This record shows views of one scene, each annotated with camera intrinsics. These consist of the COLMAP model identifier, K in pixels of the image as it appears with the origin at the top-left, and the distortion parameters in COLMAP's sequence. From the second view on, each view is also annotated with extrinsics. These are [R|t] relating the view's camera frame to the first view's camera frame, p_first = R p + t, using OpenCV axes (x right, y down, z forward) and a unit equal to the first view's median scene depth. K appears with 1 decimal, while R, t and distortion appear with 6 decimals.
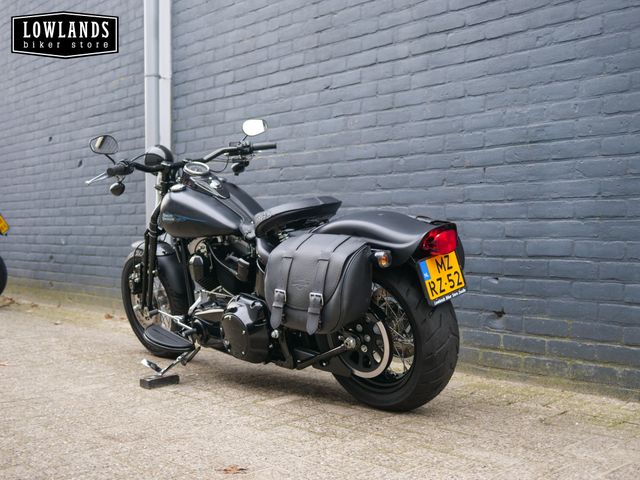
lens RADIAL K [[736.3, 0, 319.2], [0, 736.3, 241.5], [0, 0, 1]] dist [0.002434, 0.000000]
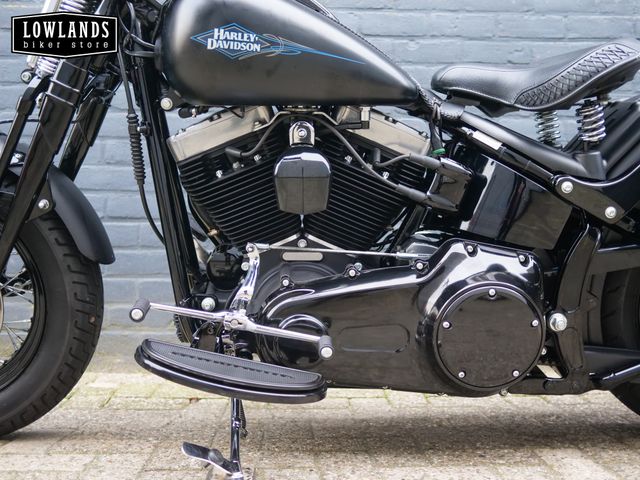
lens RADIAL K [[736.3, 0, 320.7], [0, 736.3, 237.2], [0, 0, 1]] dist [0.002434, 0.000000]
pose [[0.657416, 0.012817, 0.753419, -0.411024], [0.005511, 0.999747, -0.021817, 0.066676], [-0.753508, 0.018495, 0.657179, 0.661026]]
